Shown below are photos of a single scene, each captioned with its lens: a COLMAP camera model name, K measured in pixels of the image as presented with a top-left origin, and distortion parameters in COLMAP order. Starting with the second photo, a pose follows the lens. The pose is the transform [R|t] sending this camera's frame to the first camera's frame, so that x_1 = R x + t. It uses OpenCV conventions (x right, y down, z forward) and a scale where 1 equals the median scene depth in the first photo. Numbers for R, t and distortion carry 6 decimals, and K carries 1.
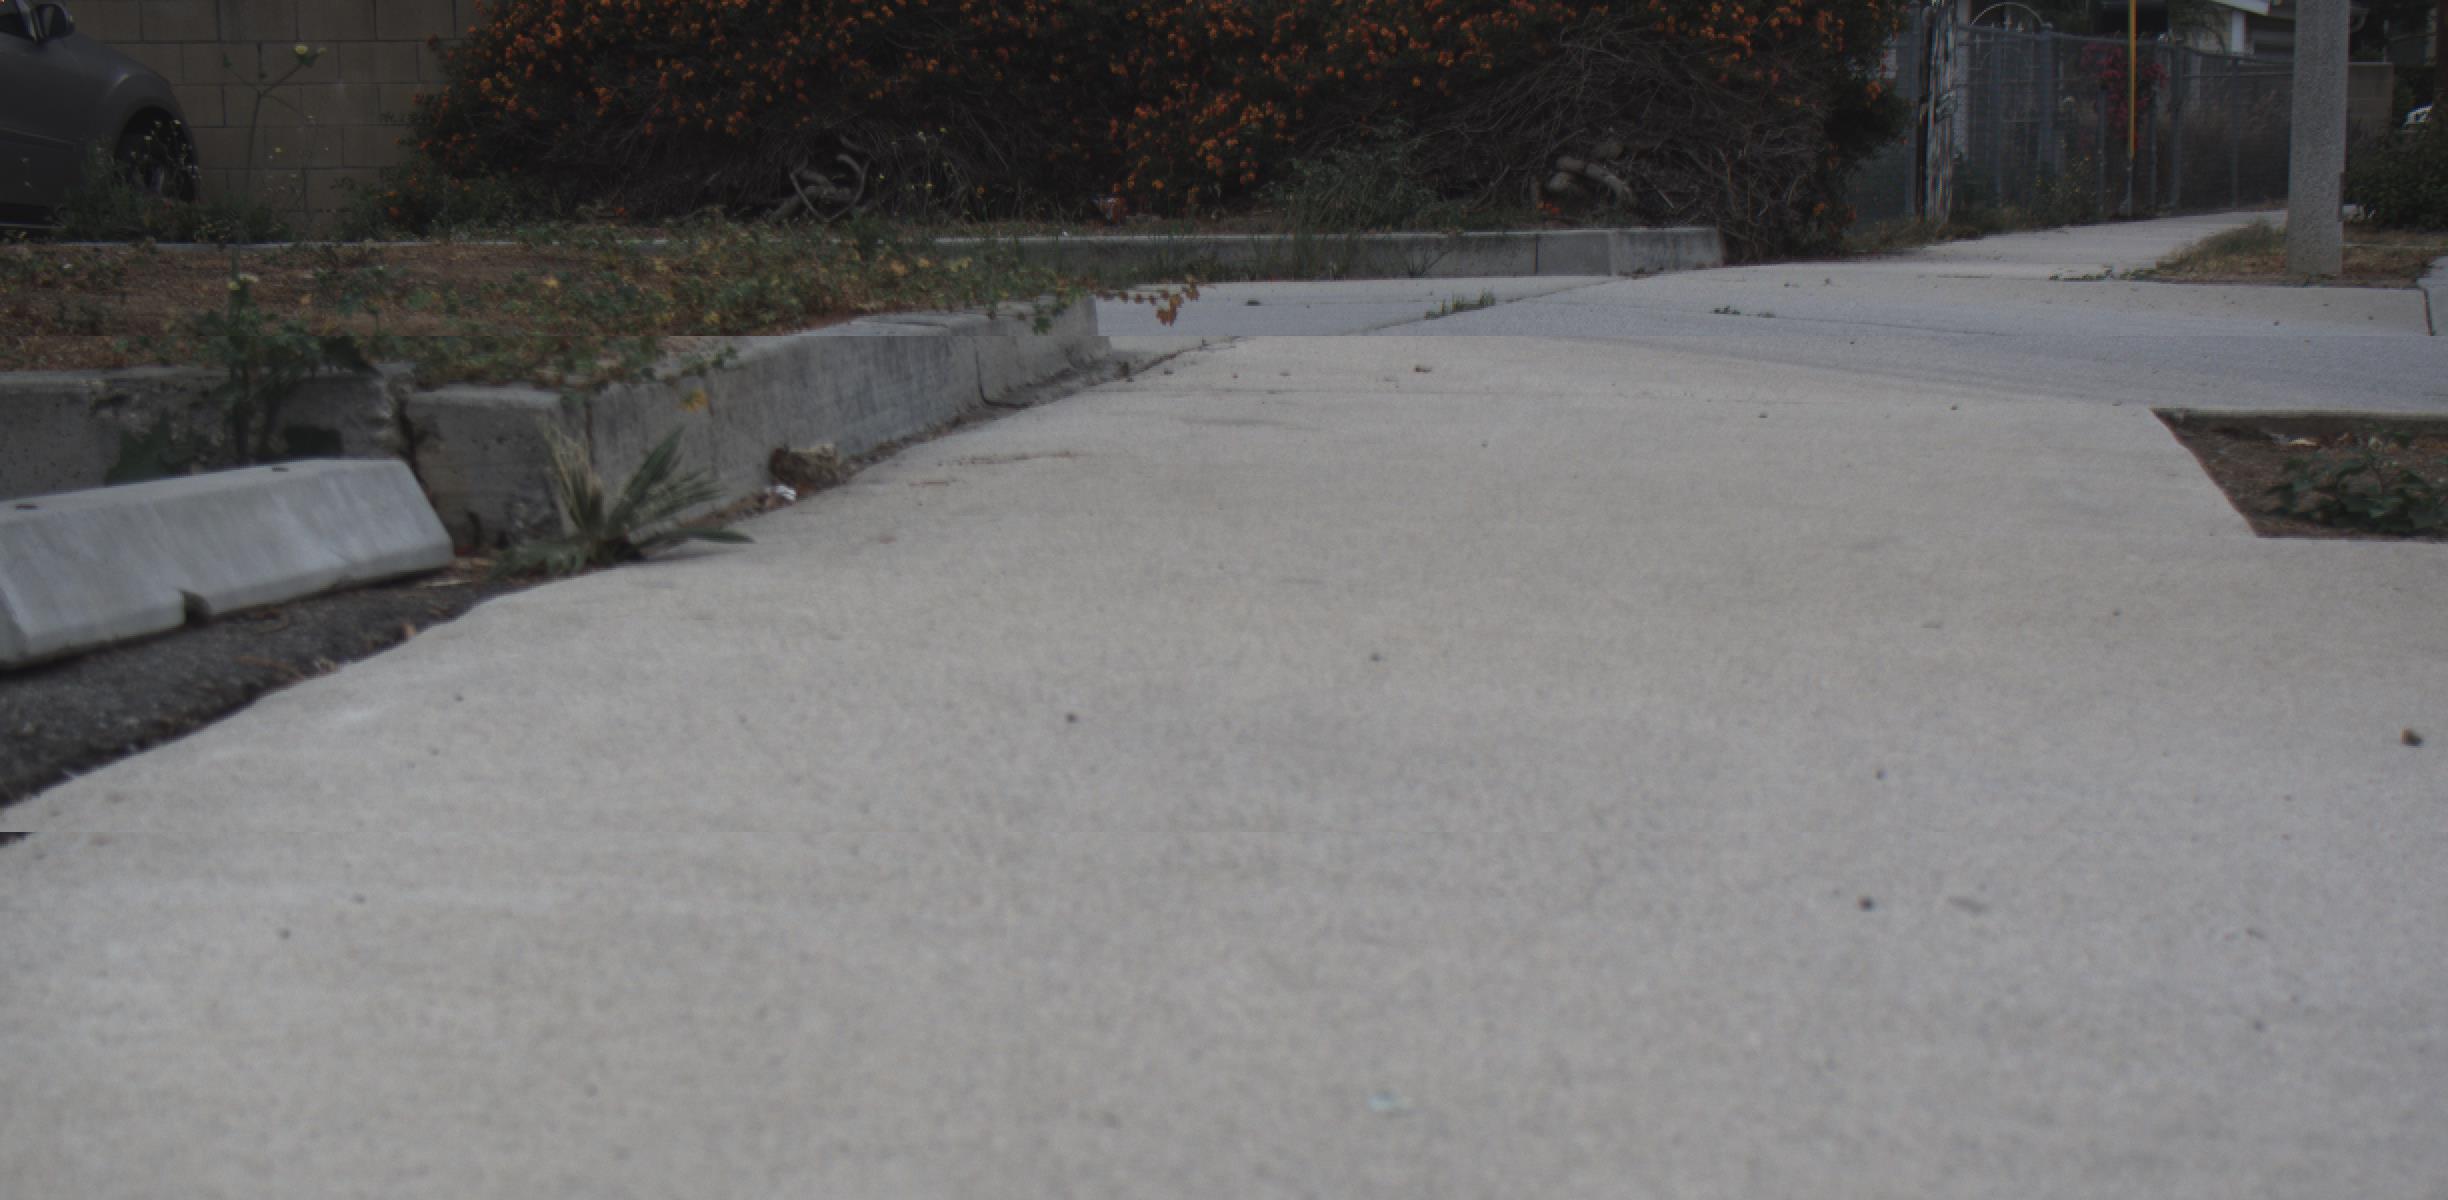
lens RADIAL K [[4700.8, 0, 1227.3], [0, 4700.8, 621.8], [0, 0, 1]] dist [-0.011178, 0.000000]
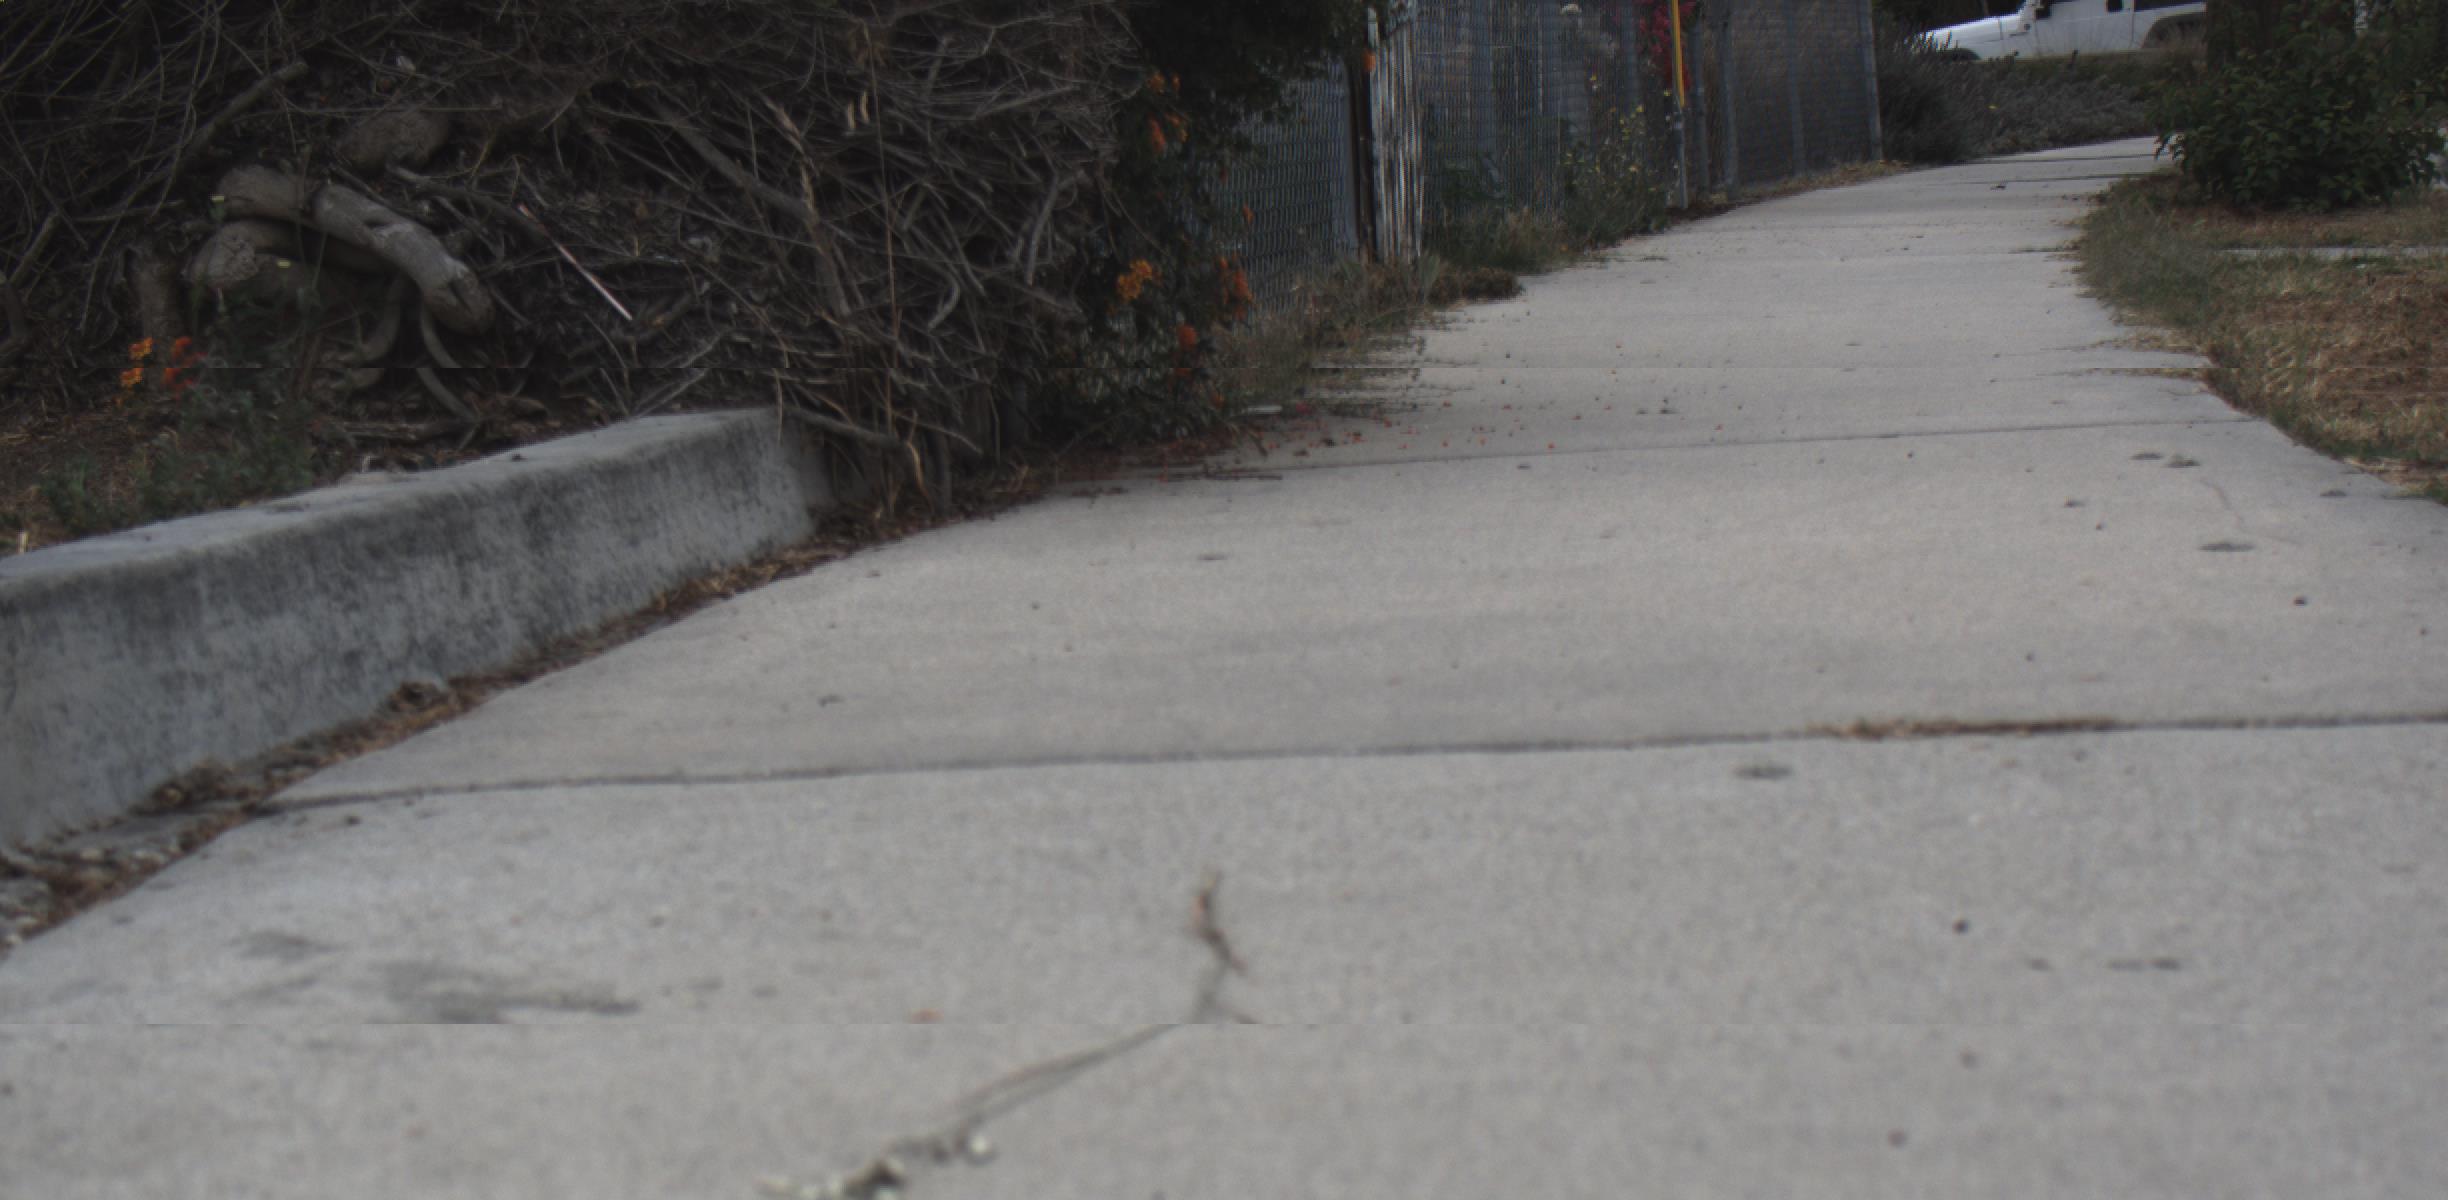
lens RADIAL K [[4700.8, 0, 1225.5], [0, 4700.8, 597.5], [0, 0, 1]] dist [-0.011178, 0.000000]
pose [[0.987823, -0.077454, 0.134933, 0.089272], [0.078415, 0.996919, -0.001808, -0.066790], [-0.134377, 0.012366, 0.990853, 0.699352]]
